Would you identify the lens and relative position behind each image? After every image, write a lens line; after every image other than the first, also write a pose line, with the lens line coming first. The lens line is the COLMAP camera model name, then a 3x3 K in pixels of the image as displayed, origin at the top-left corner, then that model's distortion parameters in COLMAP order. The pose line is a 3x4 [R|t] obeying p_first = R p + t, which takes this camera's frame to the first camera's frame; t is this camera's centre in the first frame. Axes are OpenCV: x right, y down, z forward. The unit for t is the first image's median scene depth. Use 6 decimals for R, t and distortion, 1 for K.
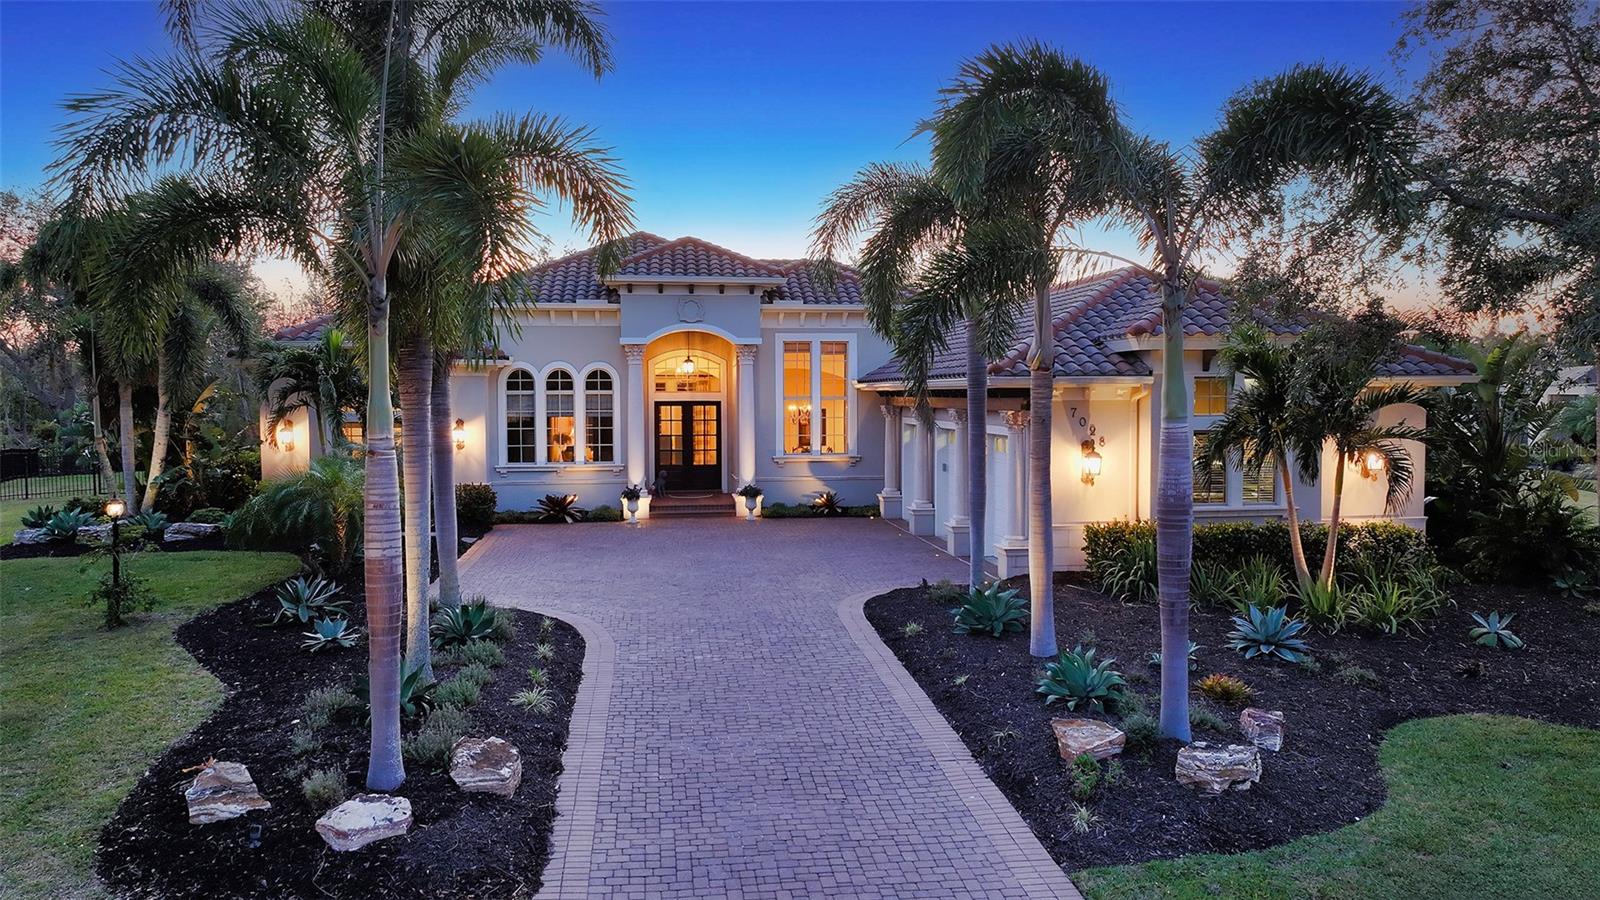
lens RADIAL K [[1164.2, 0, 800.0], [0, 1164.2, 450.0], [0, 0, 1]] dist [0.000248, -0.003340]
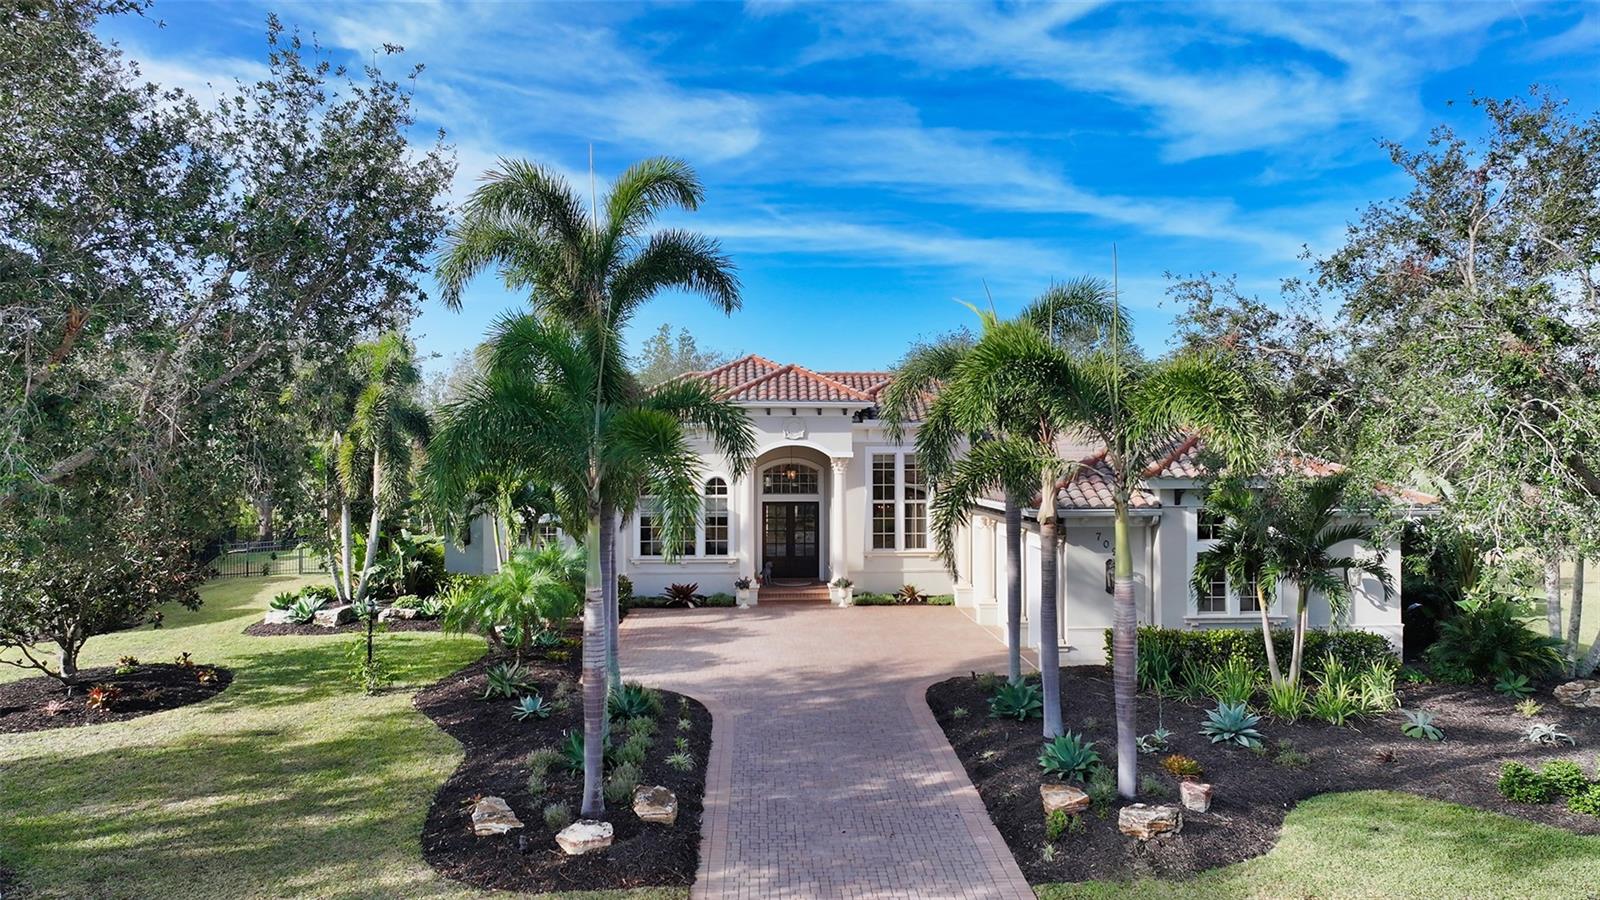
lens RADIAL K [[1164.2, 0, 800.0], [0, 1164.2, 450.0], [0, 0, 1]] dist [0.000248, -0.003340]
pose [[0.996050, 0.004338, -0.088689, 0.049475], [-0.008523, 0.998865, -0.046870, -0.116907], [0.088385, 0.047440, 0.994956, -0.496409]]
